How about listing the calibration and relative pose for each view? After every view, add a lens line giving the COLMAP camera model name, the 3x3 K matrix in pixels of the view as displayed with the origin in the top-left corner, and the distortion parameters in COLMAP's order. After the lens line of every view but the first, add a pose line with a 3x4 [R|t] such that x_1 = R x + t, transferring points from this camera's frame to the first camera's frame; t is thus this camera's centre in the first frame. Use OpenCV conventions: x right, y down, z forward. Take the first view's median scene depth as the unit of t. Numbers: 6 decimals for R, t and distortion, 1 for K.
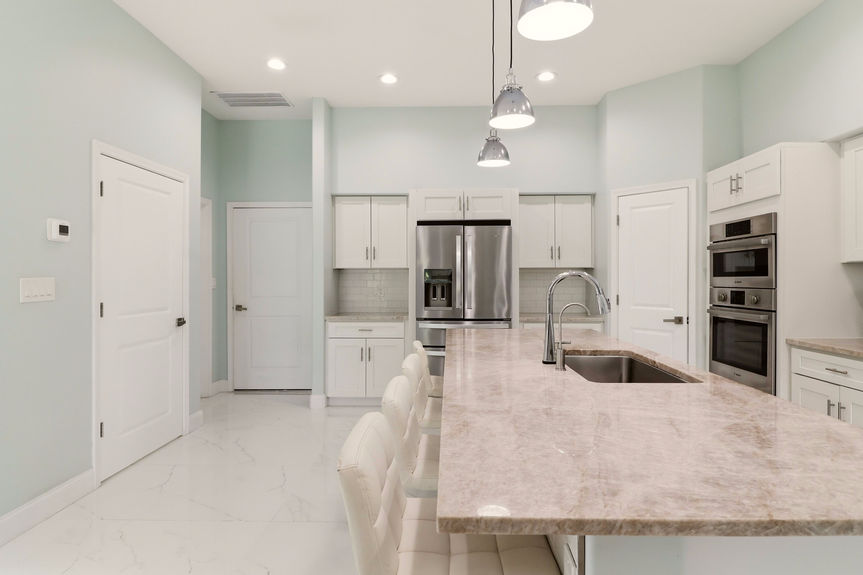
lens RADIAL K [[475.9, 0, 437.2], [0, 475.9, 276.8], [0, 0, 1]] dist [0.001735, -0.010130]
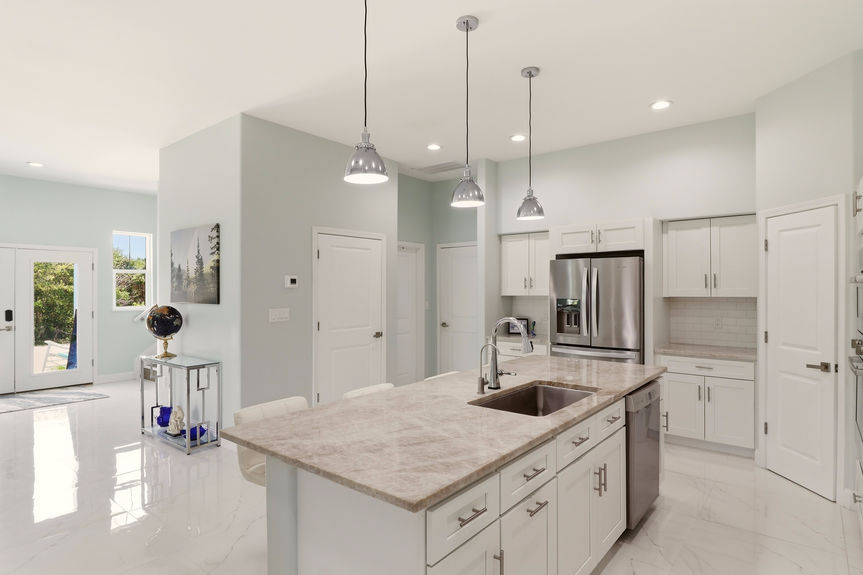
lens RADIAL K [[475.9, 0, 437.2], [0, 475.9, 276.8], [0, 0, 1]] dist [0.001735, -0.010130]
pose [[0.795864, -0.015918, -0.605266, 0.524703], [0.002707, 0.999738, -0.022733, -0.053289], [0.605470, 0.016454, 0.795698, -0.068798]]
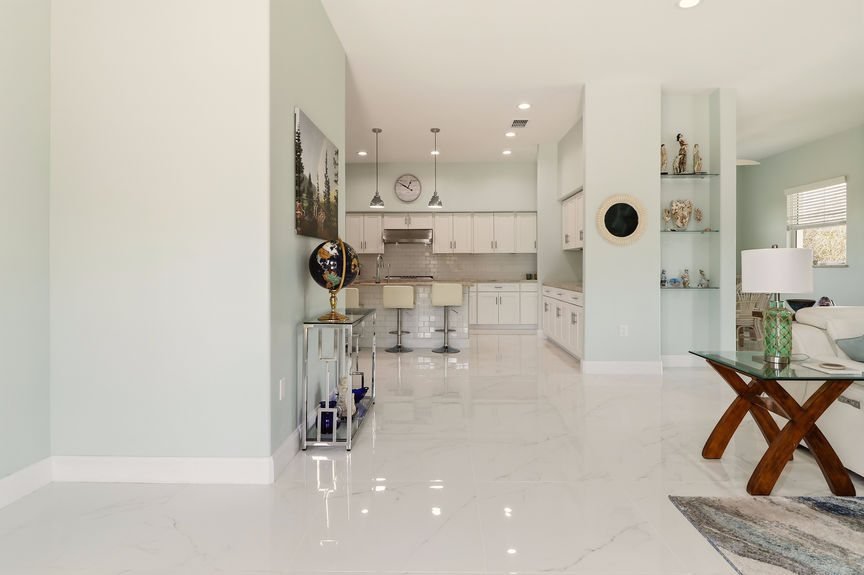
lens RADIAL K [[476.4, 0, 437.7], [0, 476.4, 276.8], [0, 0, 1]] dist [0.001735, -0.010130]
pose [[-0.000688, -0.019035, 0.999819, -1.771493], [-0.004404, 0.999809, 0.019032, 0.045922], [-0.999990, -0.004390, -0.000772, 0.344306]]
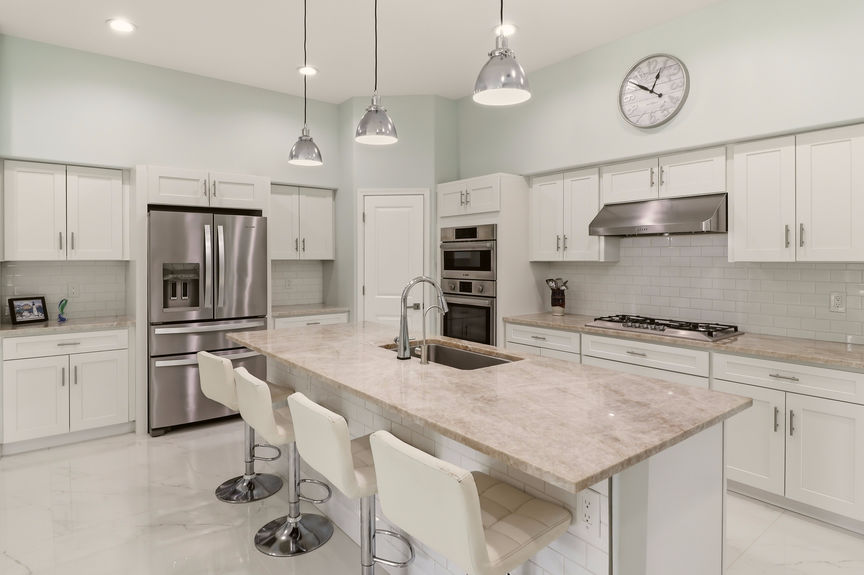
lens RADIAL K [[493.6, 0, 442.3], [0, 493.6, 259.5], [0, 0, 1]] dist [0.001661, -0.000309]
pose [[0.759912, -0.001453, 0.650024, -0.268584], [-0.003250, 0.999977, 0.006035, -0.036466], [-0.650018, -0.006698, 0.759890, 0.029364]]
